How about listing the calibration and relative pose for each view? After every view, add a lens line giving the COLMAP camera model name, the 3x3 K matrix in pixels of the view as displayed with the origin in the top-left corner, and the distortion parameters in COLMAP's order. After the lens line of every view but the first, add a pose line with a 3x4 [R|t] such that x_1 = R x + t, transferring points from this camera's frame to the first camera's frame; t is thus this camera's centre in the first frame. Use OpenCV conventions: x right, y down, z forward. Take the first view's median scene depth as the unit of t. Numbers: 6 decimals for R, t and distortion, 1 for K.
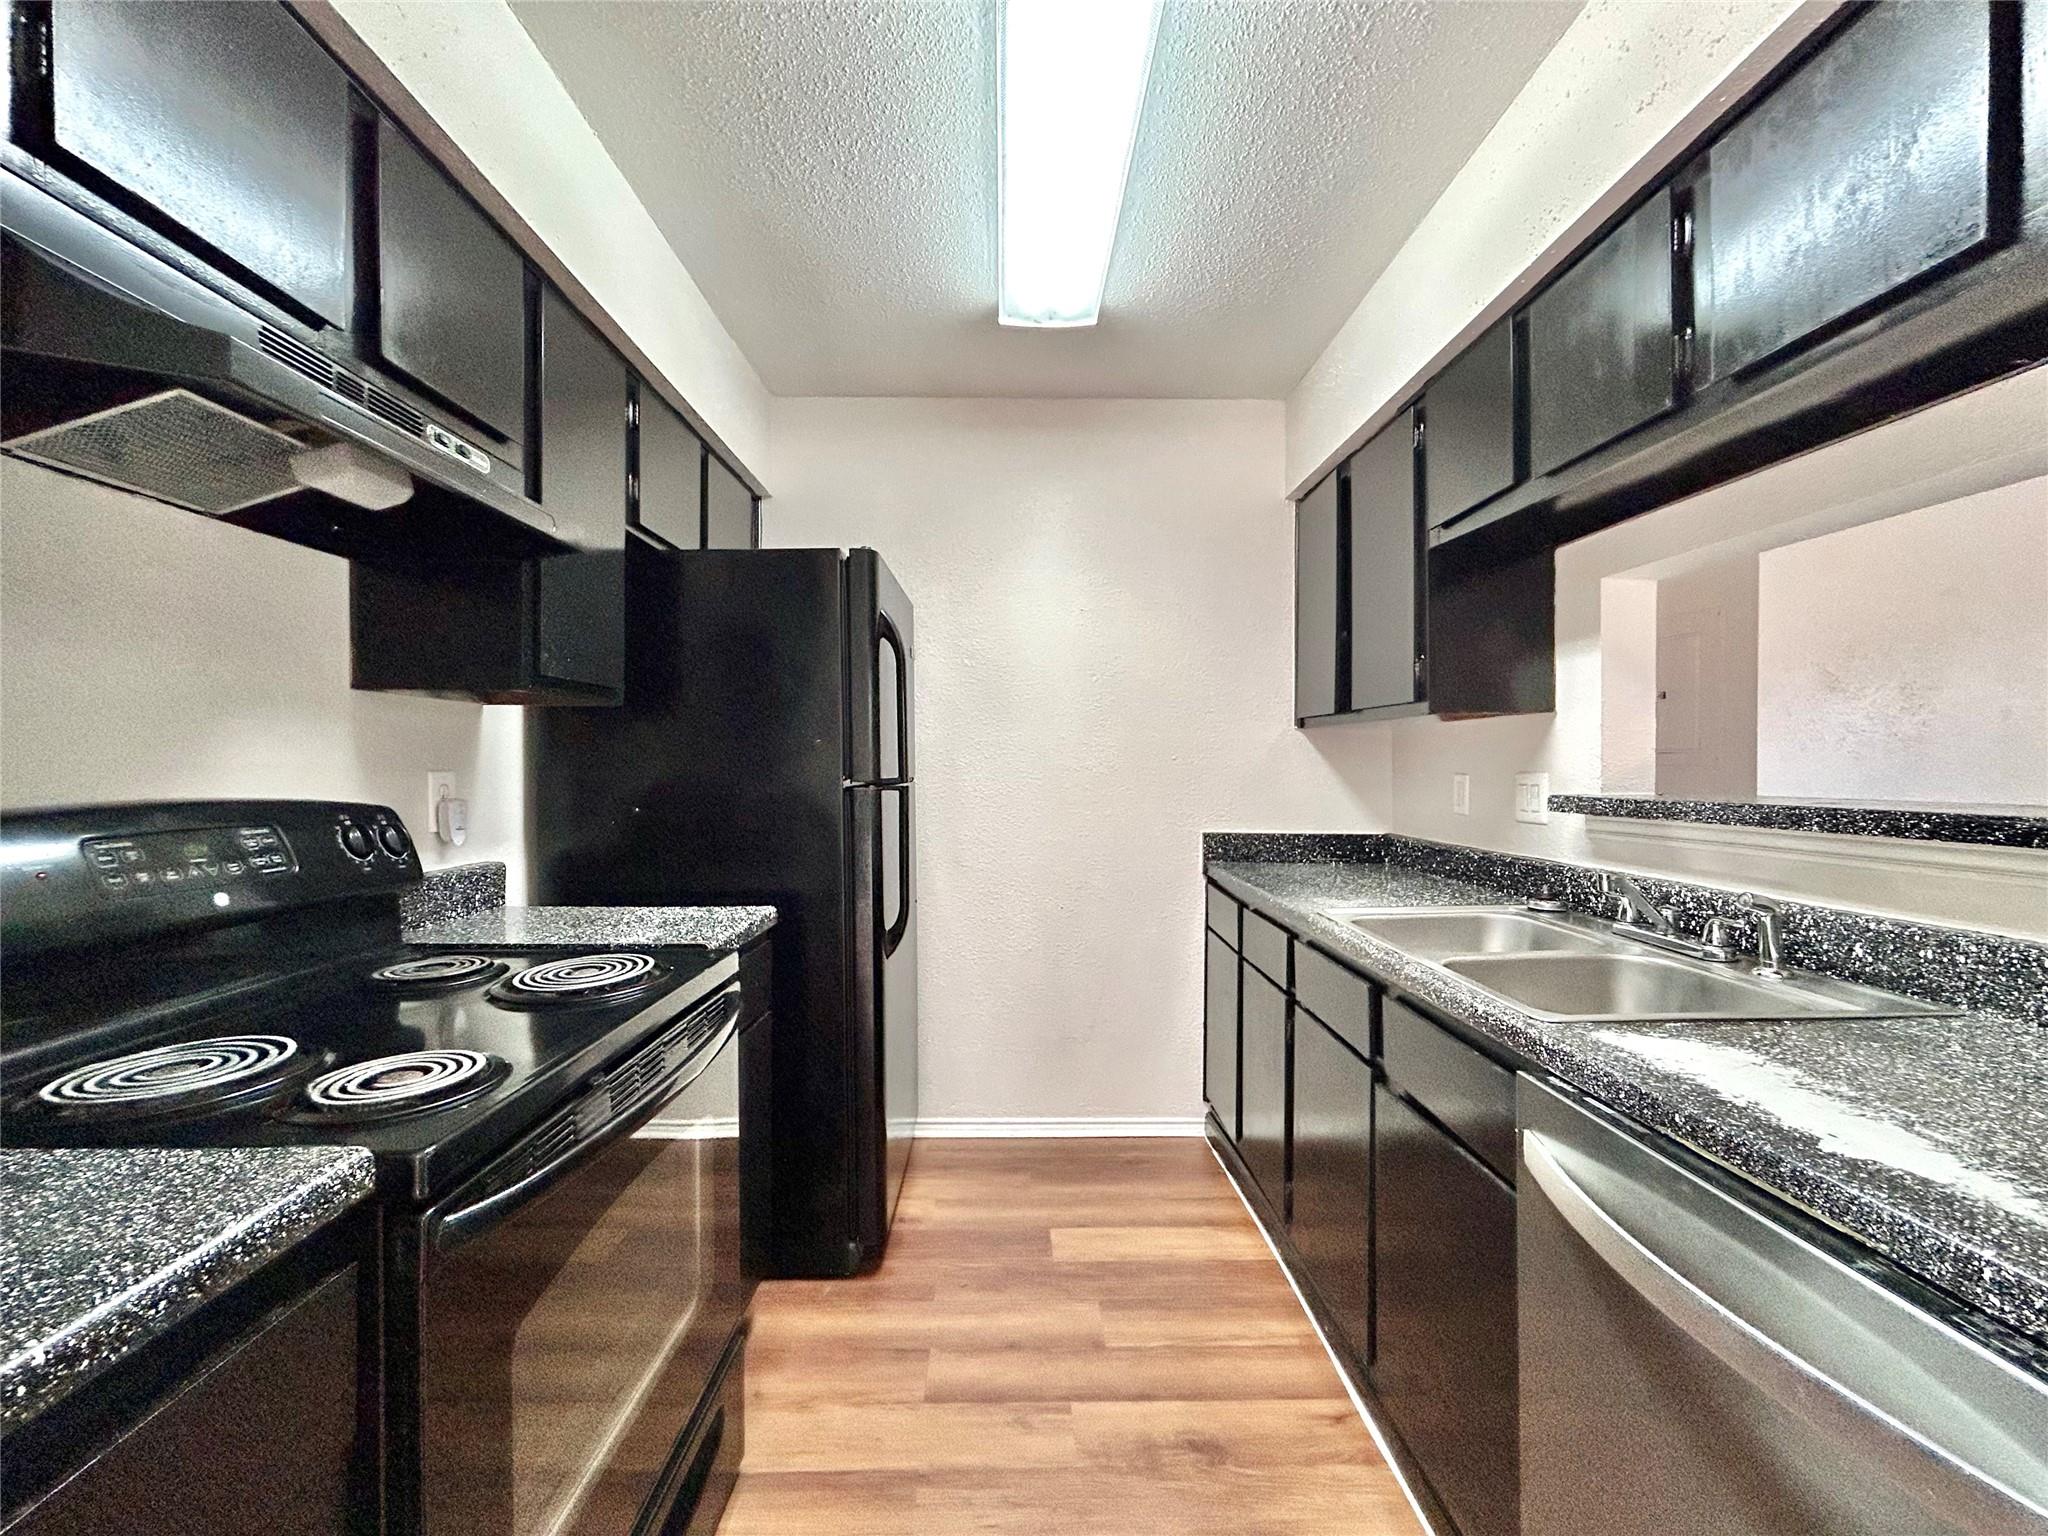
lens RADIAL K [[829.8, 0, 1022.8], [0, 829.8, 769.8], [0, 0, 1]] dist [-0.007216, 0.005311]
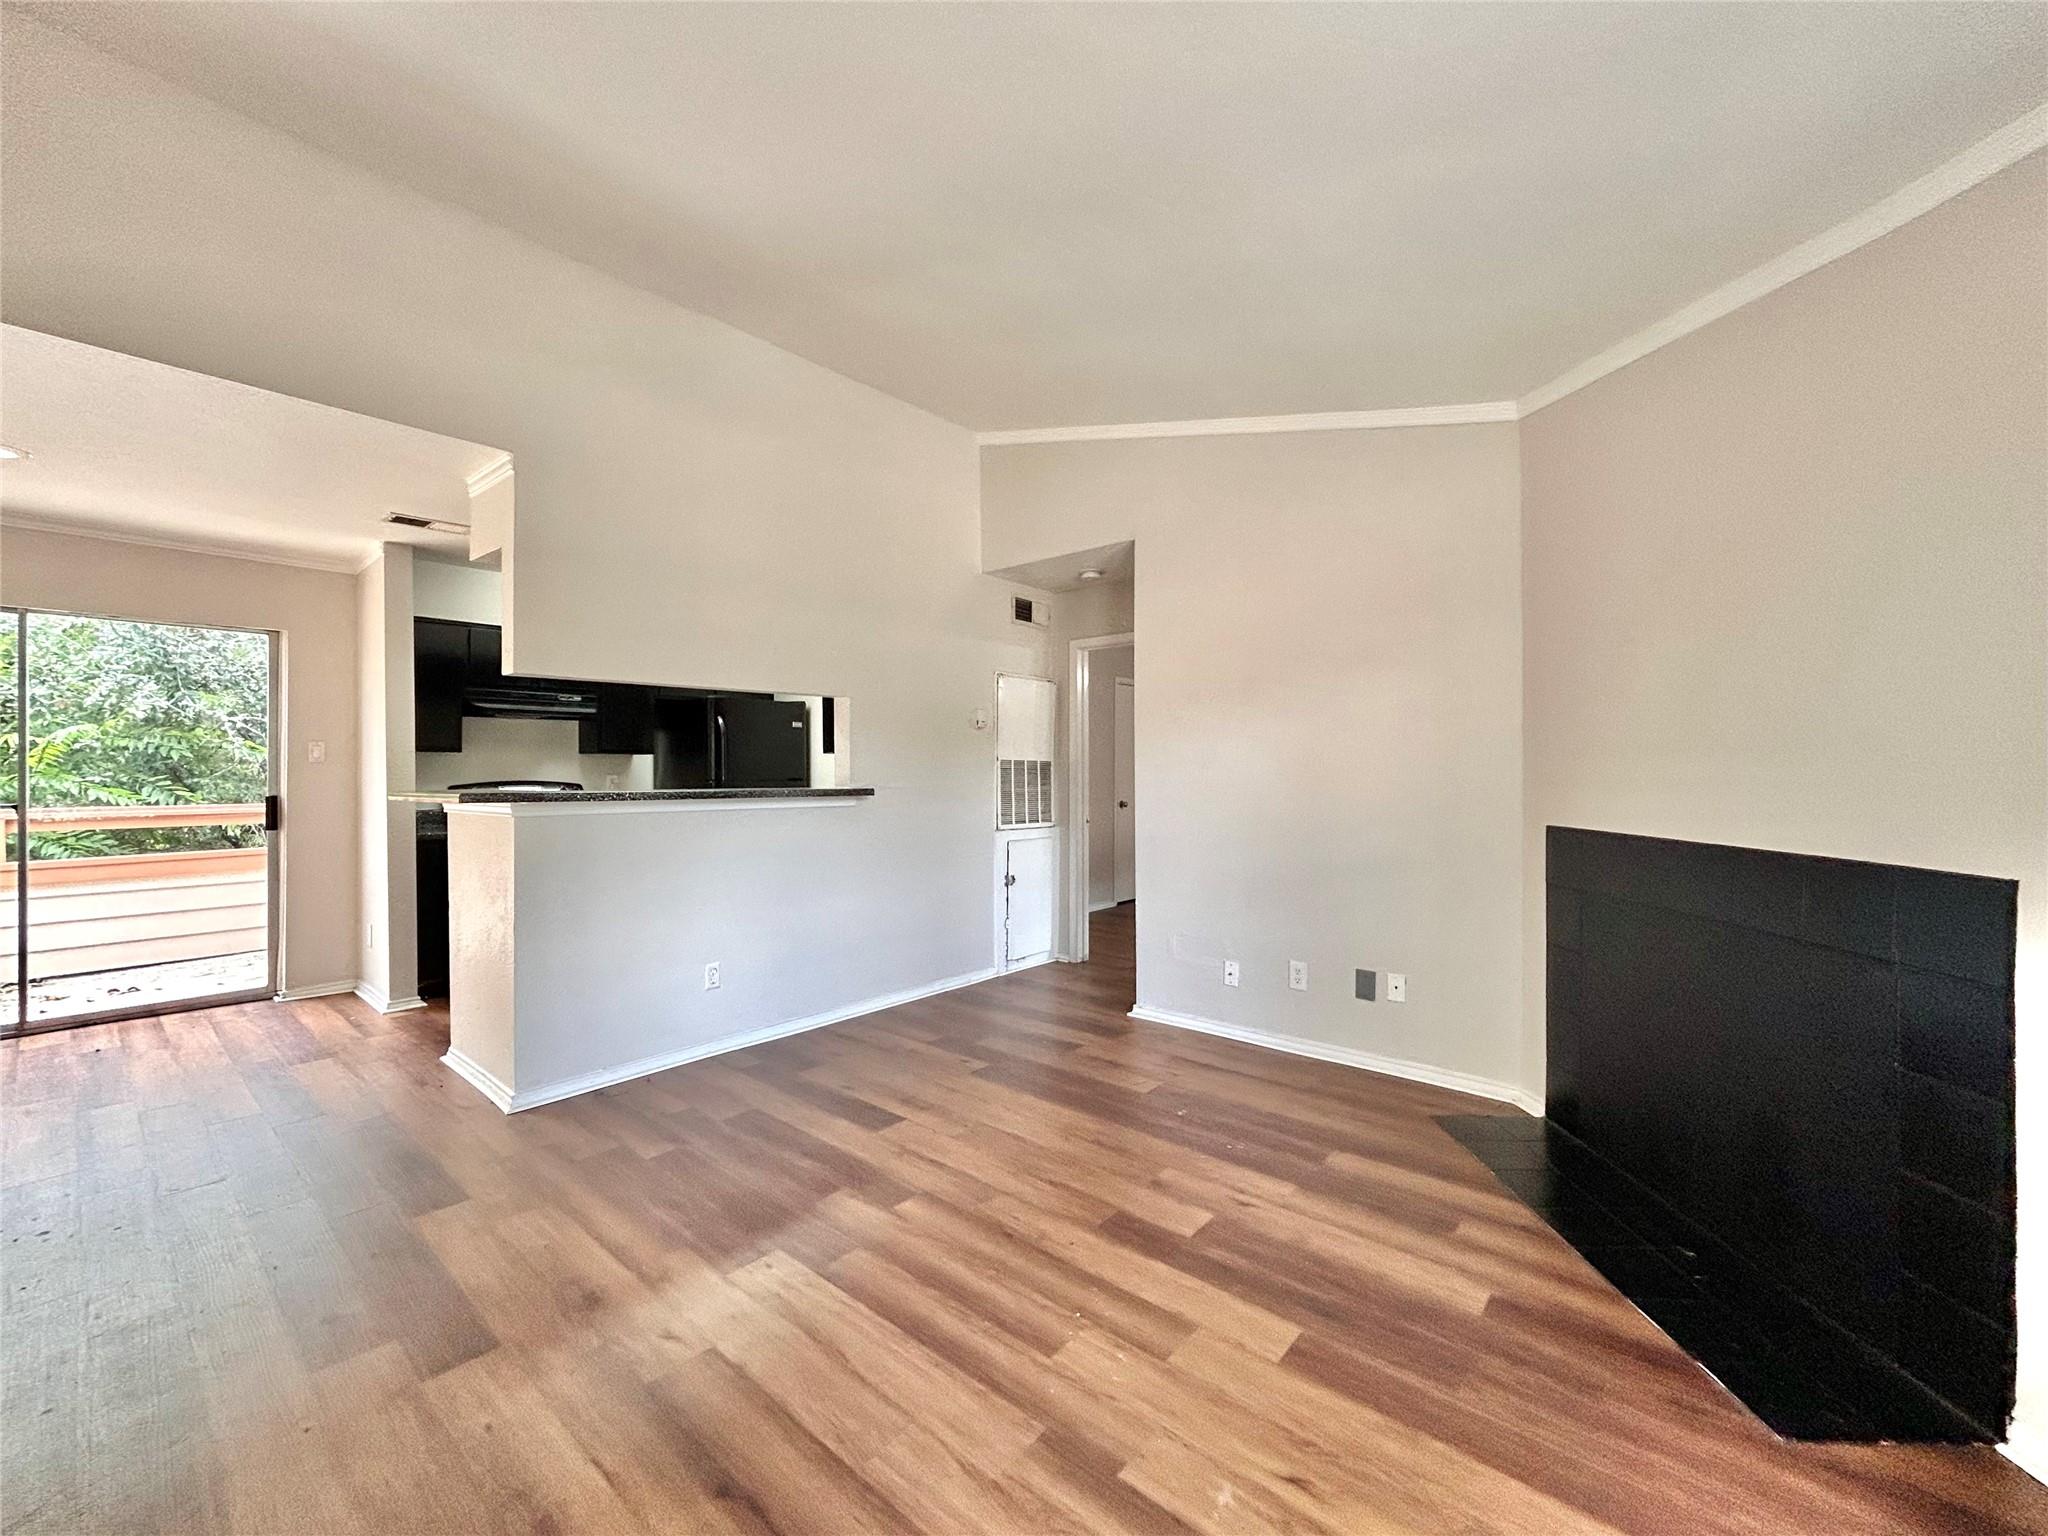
lens RADIAL K [[829.8, 0, 1022.8], [0, 829.8, 769.8], [0, 0, 1]] dist [-0.007216, 0.005311]
pose [[0.750951, 0.001353, -0.660357, 3.040498], [-0.005938, 0.999971, -0.004704, -0.013943], [0.660332, 0.007454, 0.750937, -0.499252]]
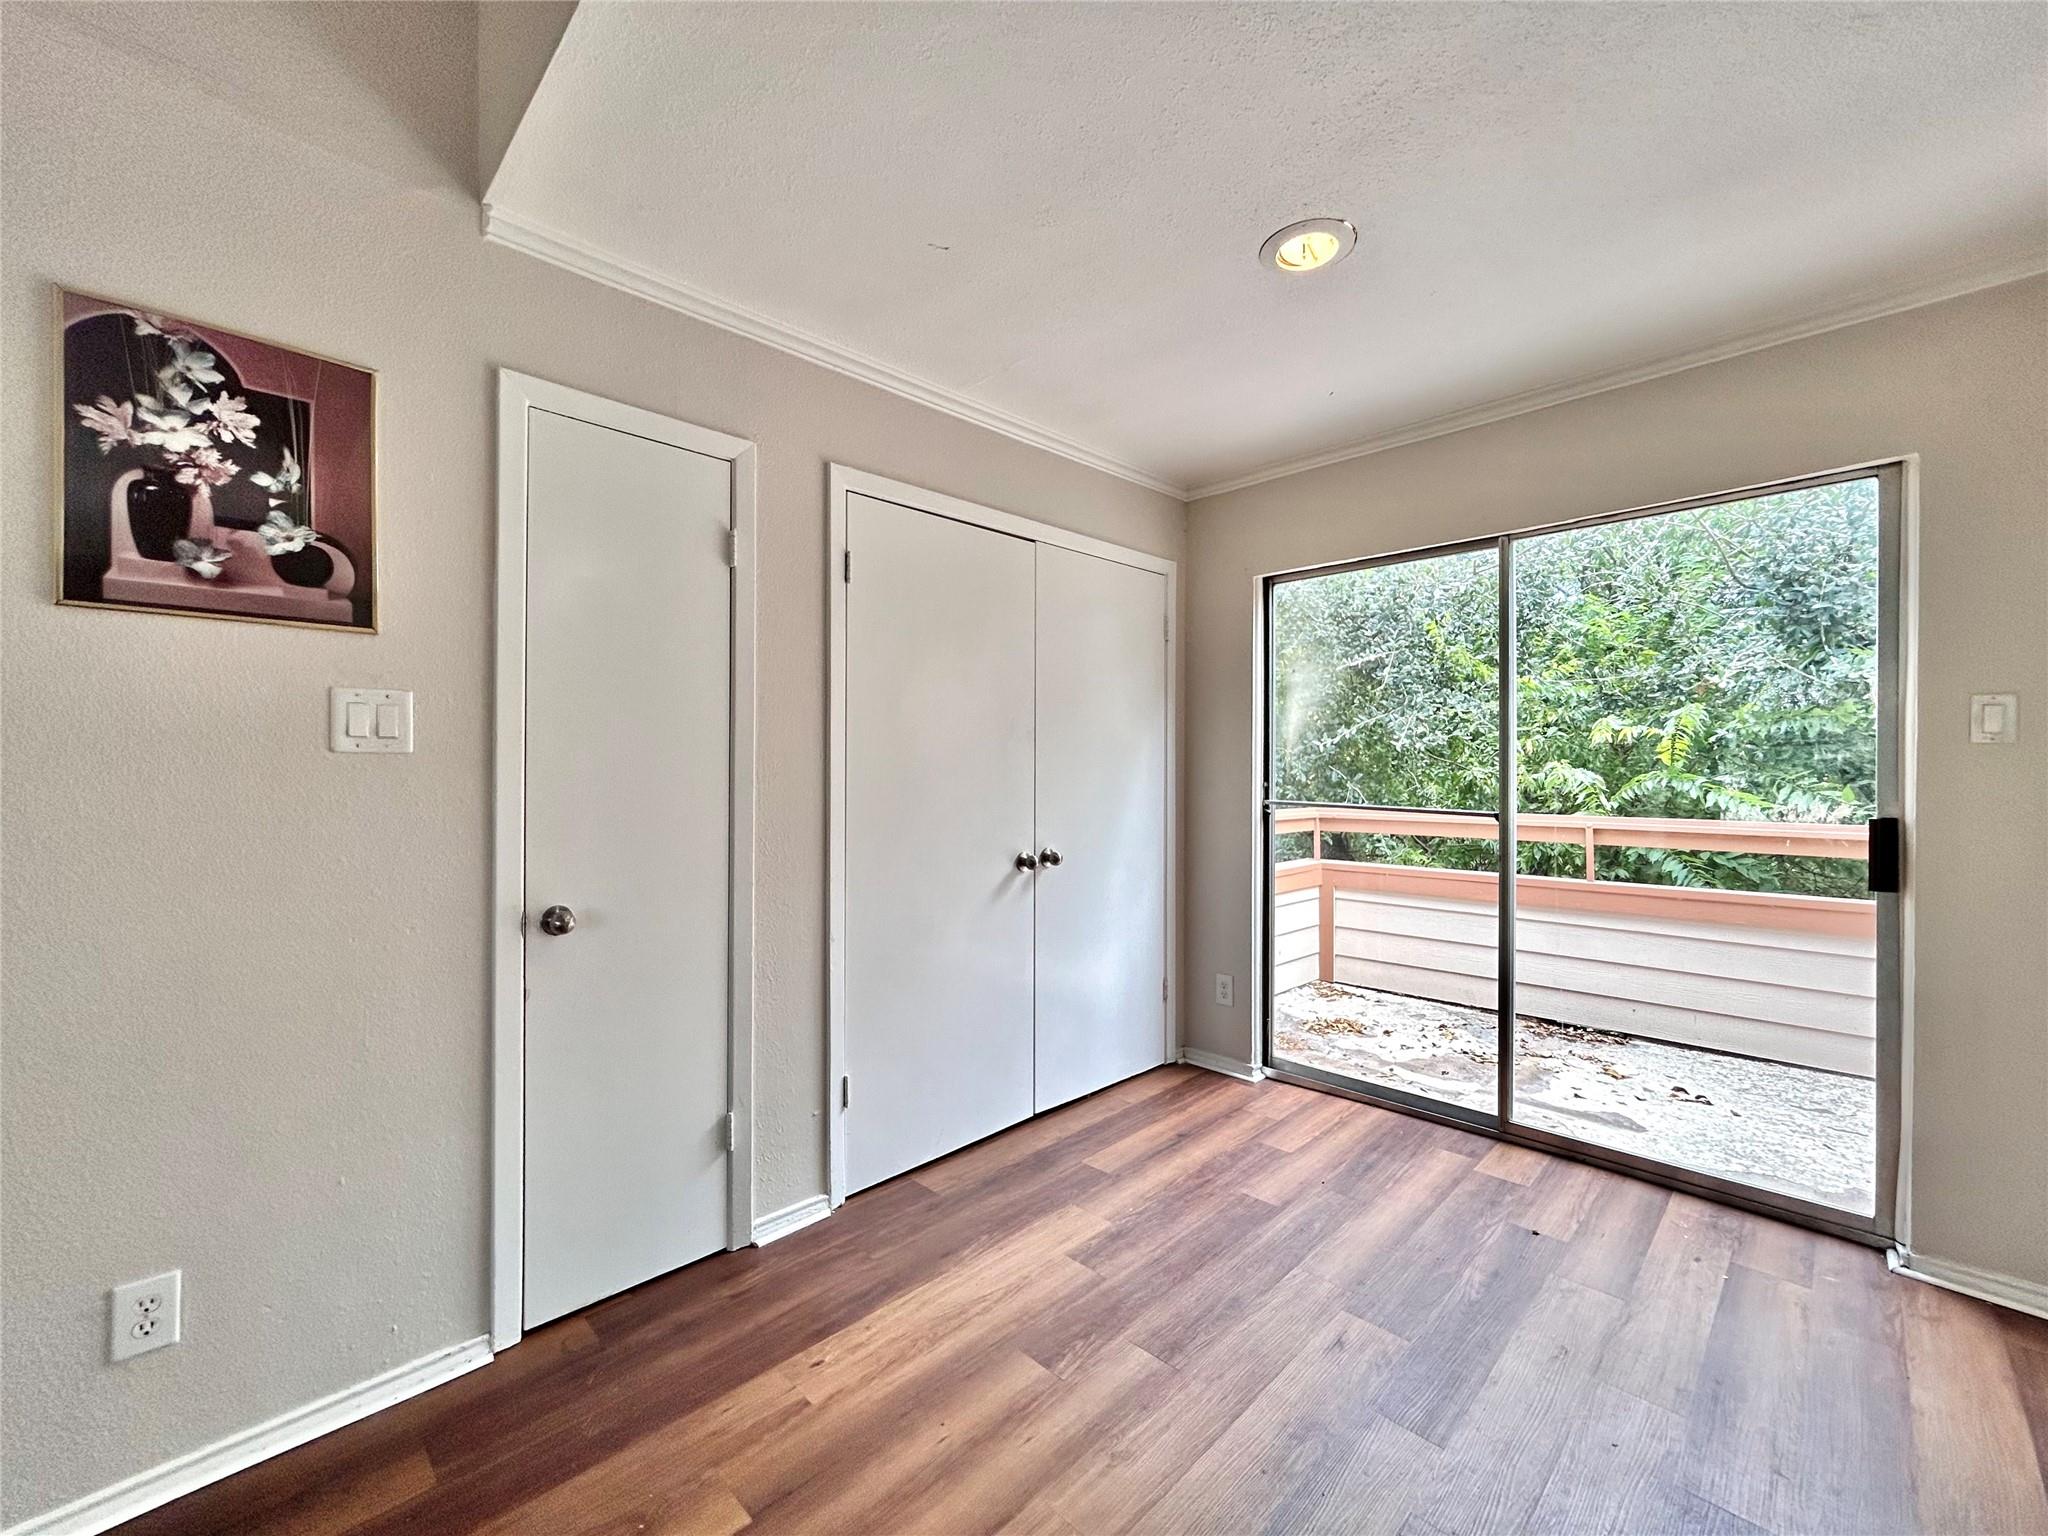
lens RADIAL K [[829.8, 0, 1022.8], [0, 829.8, 769.8], [0, 0, 1]] dist [-0.007216, 0.005311]
pose [[-0.715327, 0.000768, -0.698789, 1.138338], [-0.005599, 0.999961, 0.006831, -0.001910], [0.698767, 0.008799, -0.715295, -0.079549]]
